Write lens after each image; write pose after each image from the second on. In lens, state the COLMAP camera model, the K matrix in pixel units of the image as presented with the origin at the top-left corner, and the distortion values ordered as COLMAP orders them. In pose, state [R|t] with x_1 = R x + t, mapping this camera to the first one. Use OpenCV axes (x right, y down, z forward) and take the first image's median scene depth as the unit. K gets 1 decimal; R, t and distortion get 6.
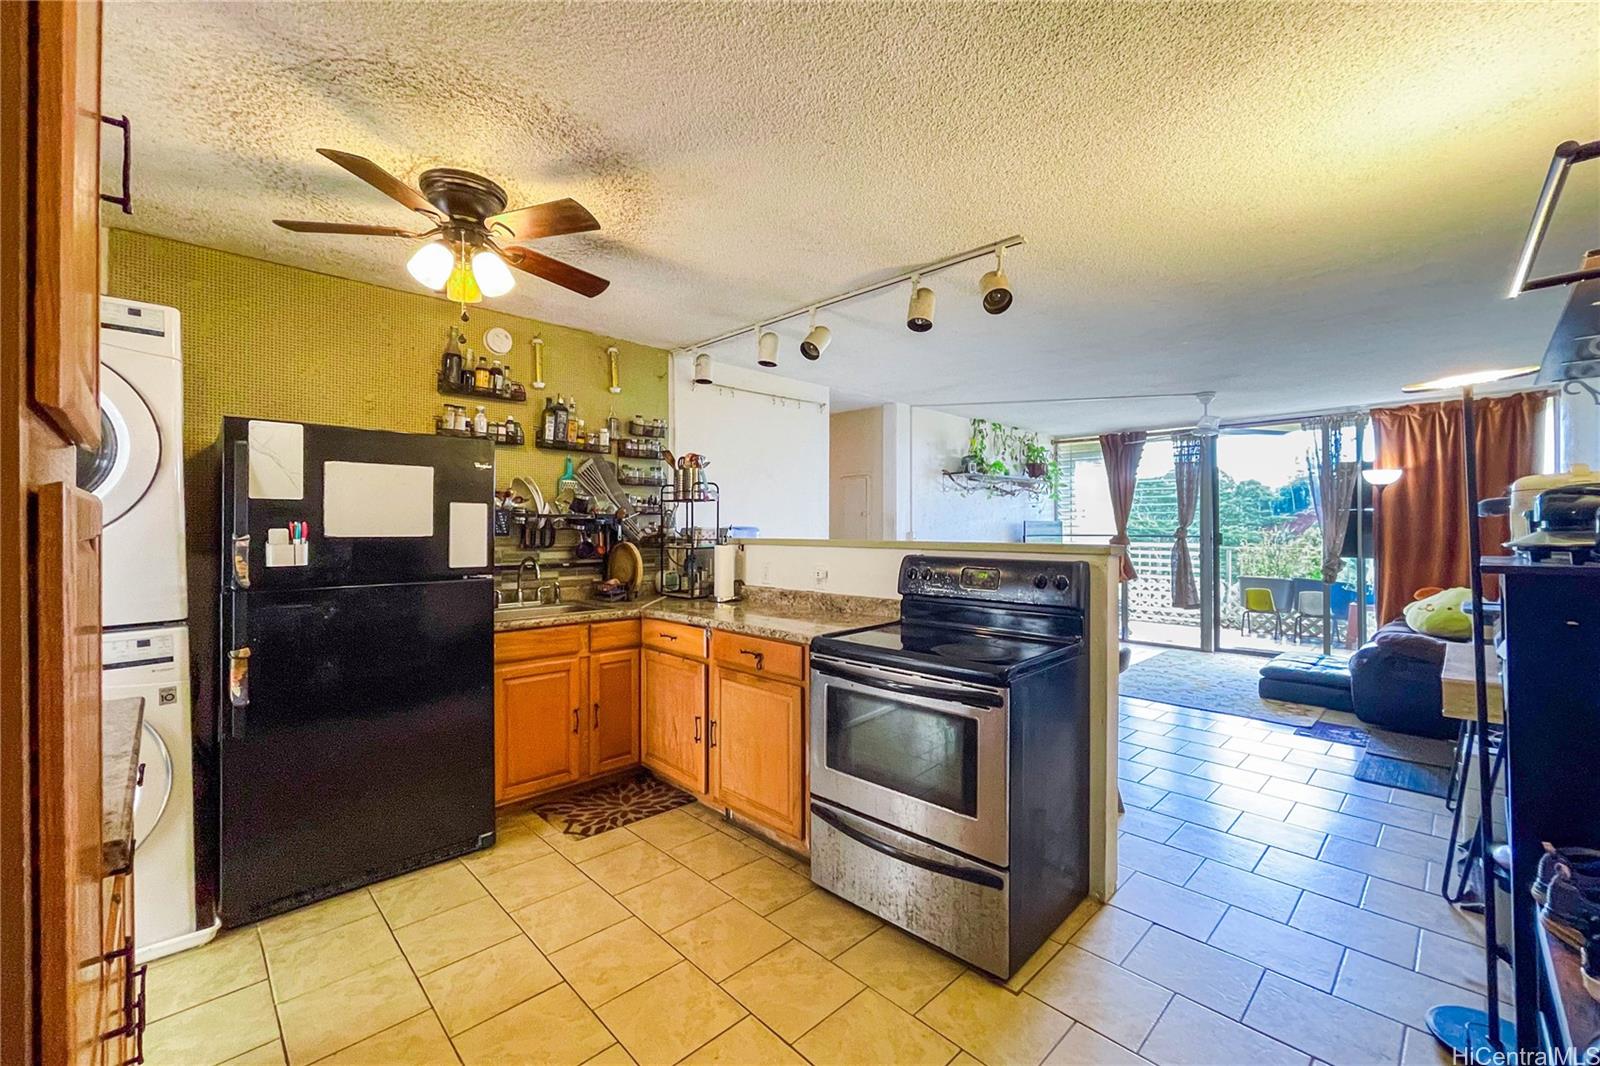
lens RADIAL K [[653.2, 0, 803.5], [0, 653.2, 525.7], [0, 0, 1]] dist [0.001181, 0.000752]
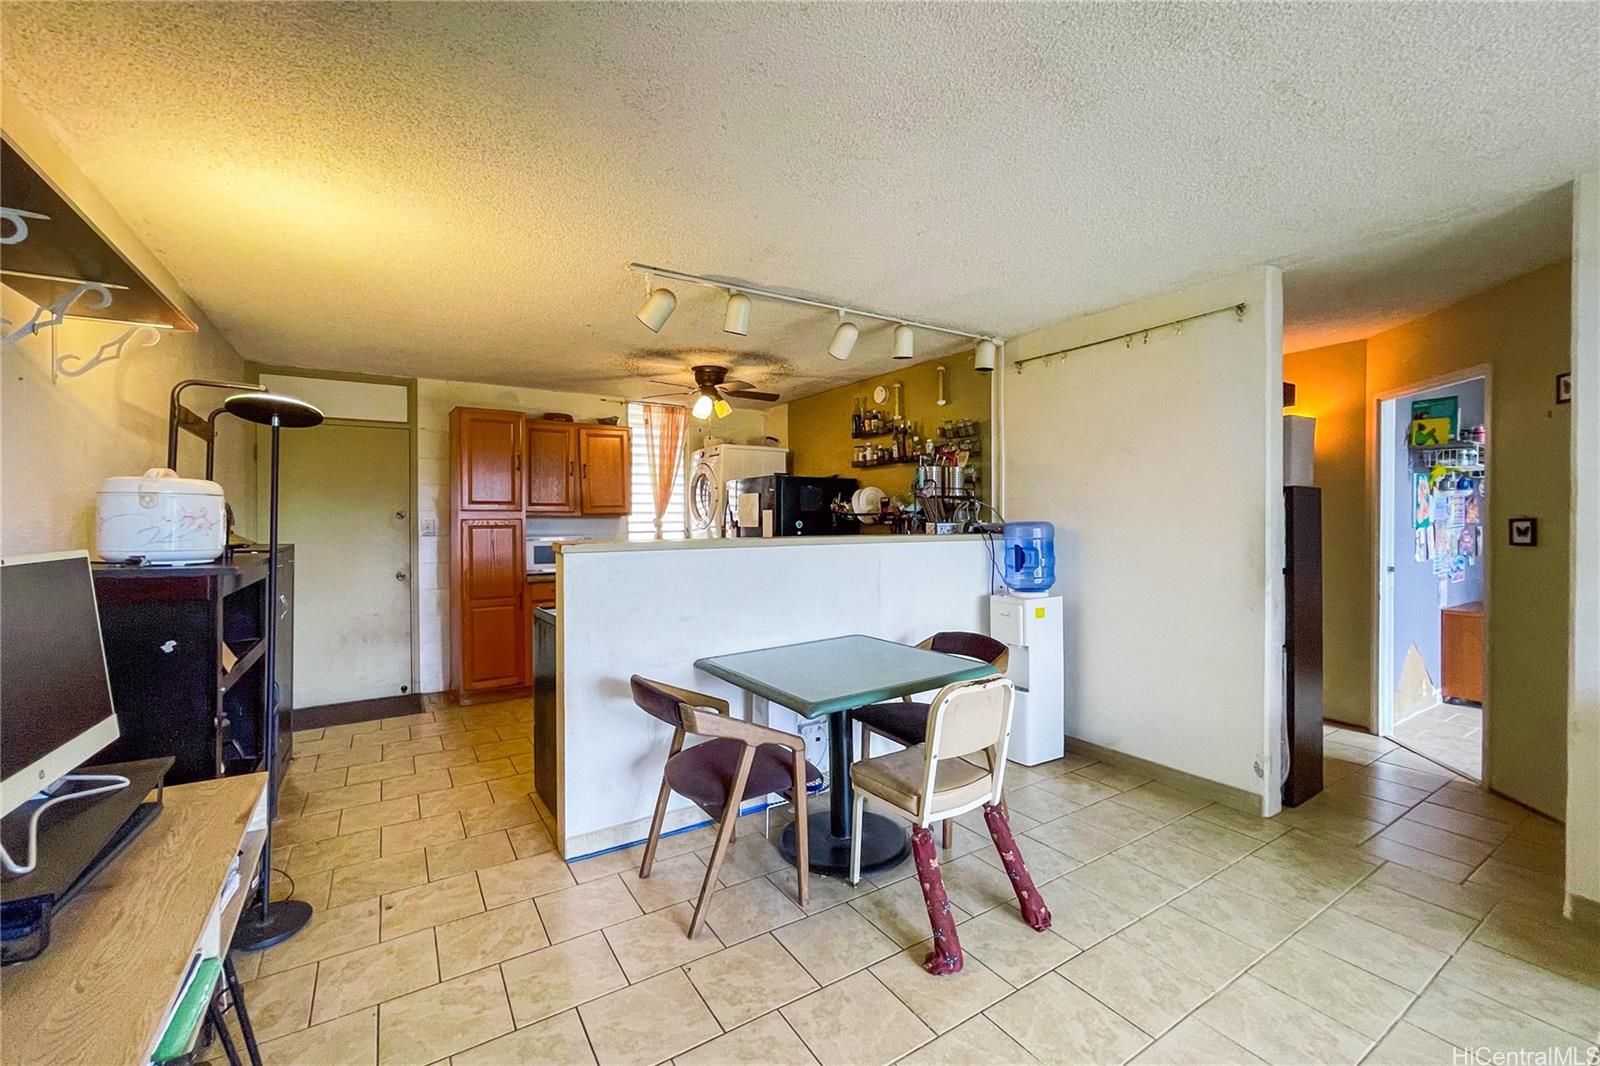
lens RADIAL K [[653.2, 0, 791.4], [0, 653.2, 524.7], [0, 0, 1]] dist [0.001181, 0.000752]
pose [[-0.207760, 0.006659, -0.978157, 0.492197], [0.007190, 0.999960, 0.005280, -0.000214], [0.978153, -0.005936, -0.207799, 0.538219]]
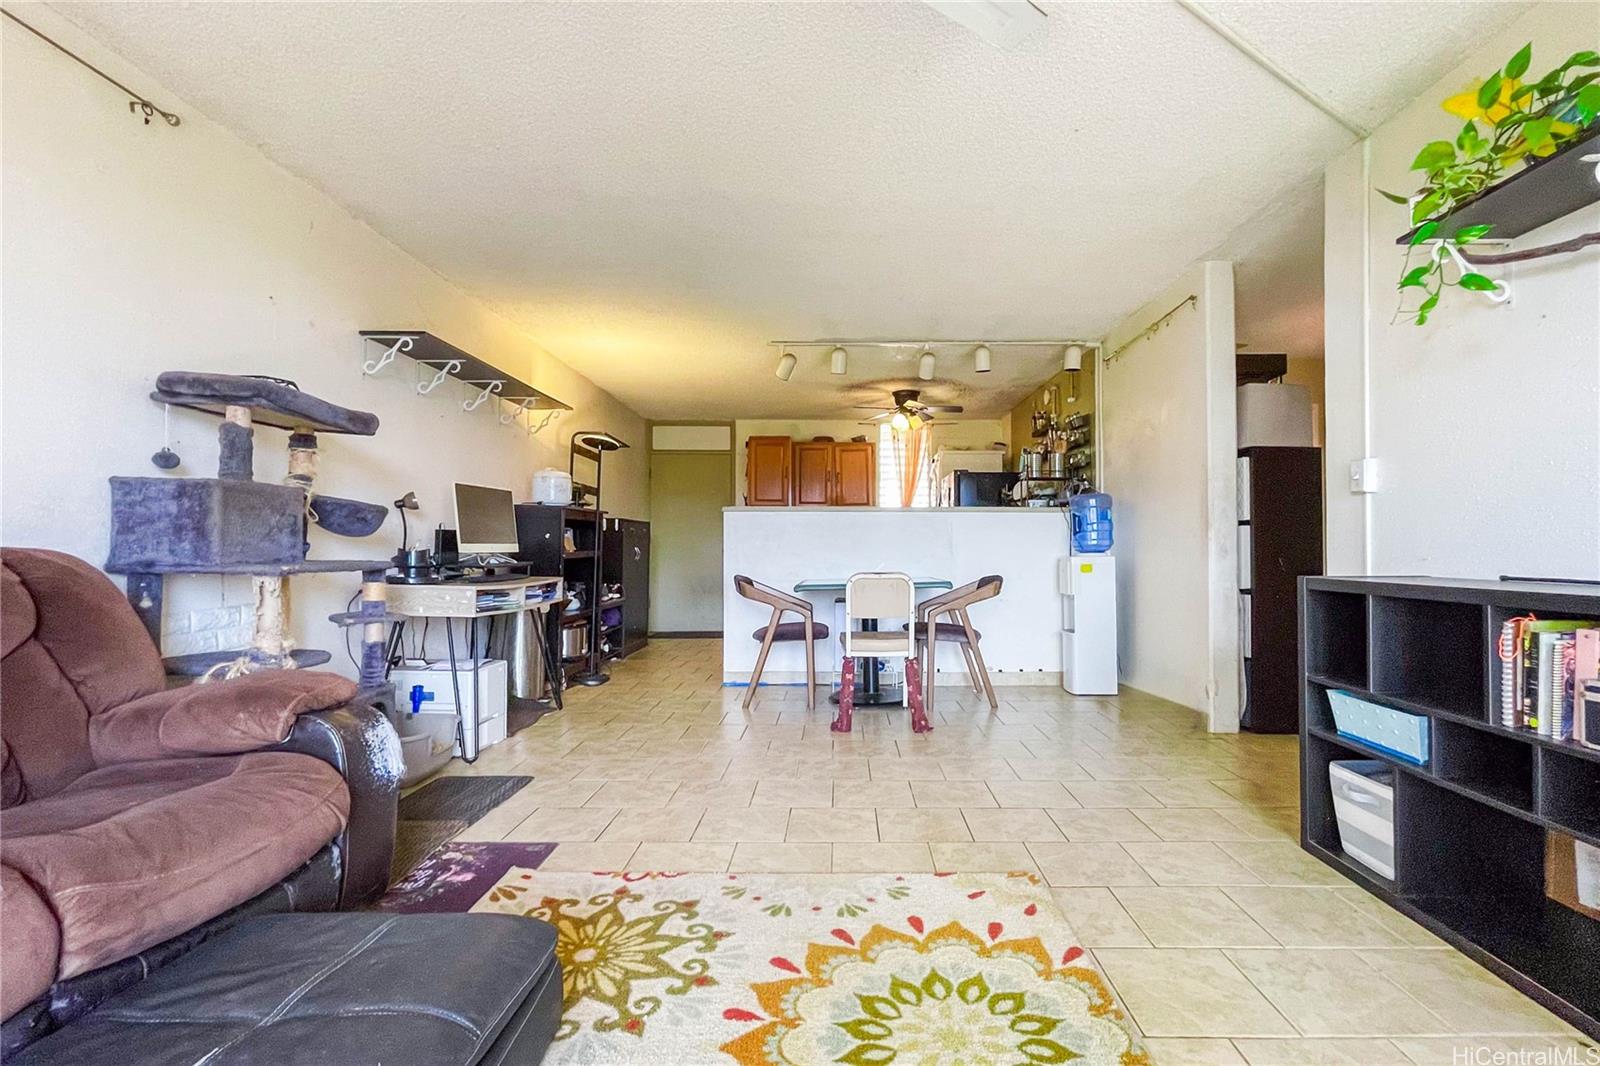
lens RADIAL K [[653.2, 0, 831.5], [0, 653.2, 540.6], [0, 0, 1]] dist [0.001181, 0.000752]
pose [[-0.688427, -0.005721, -0.725283, 0.561536], [-0.000405, 0.999972, -0.007503, 0.048980], [0.725305, -0.004871, -0.688410, 0.855325]]
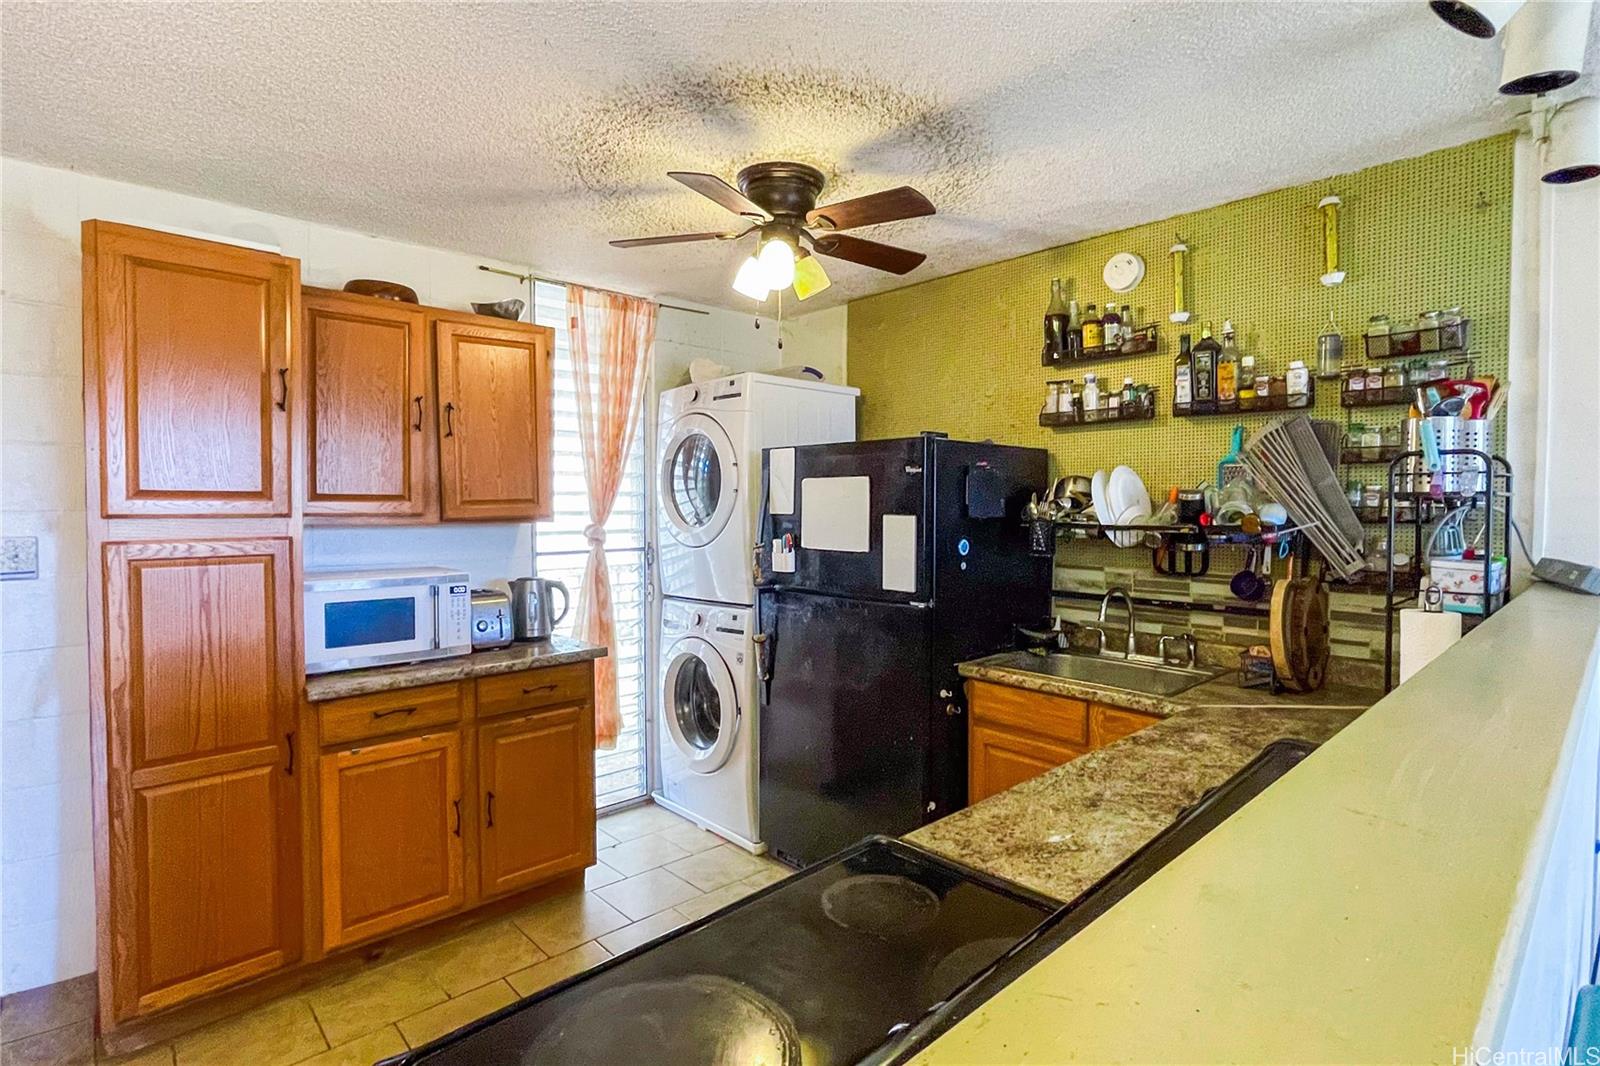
lens RADIAL K [[793.4, 0, 797.3], [0, 793.4, 527.0], [0, 0, 1]] dist [-0.001657, -0.001426]
pose [[-0.030162, 0.025614, -0.999217, 0.190701], [0.001044, 0.999672, 0.025595, -0.016712], [0.999544, -0.000271, -0.030179, 0.330486]]
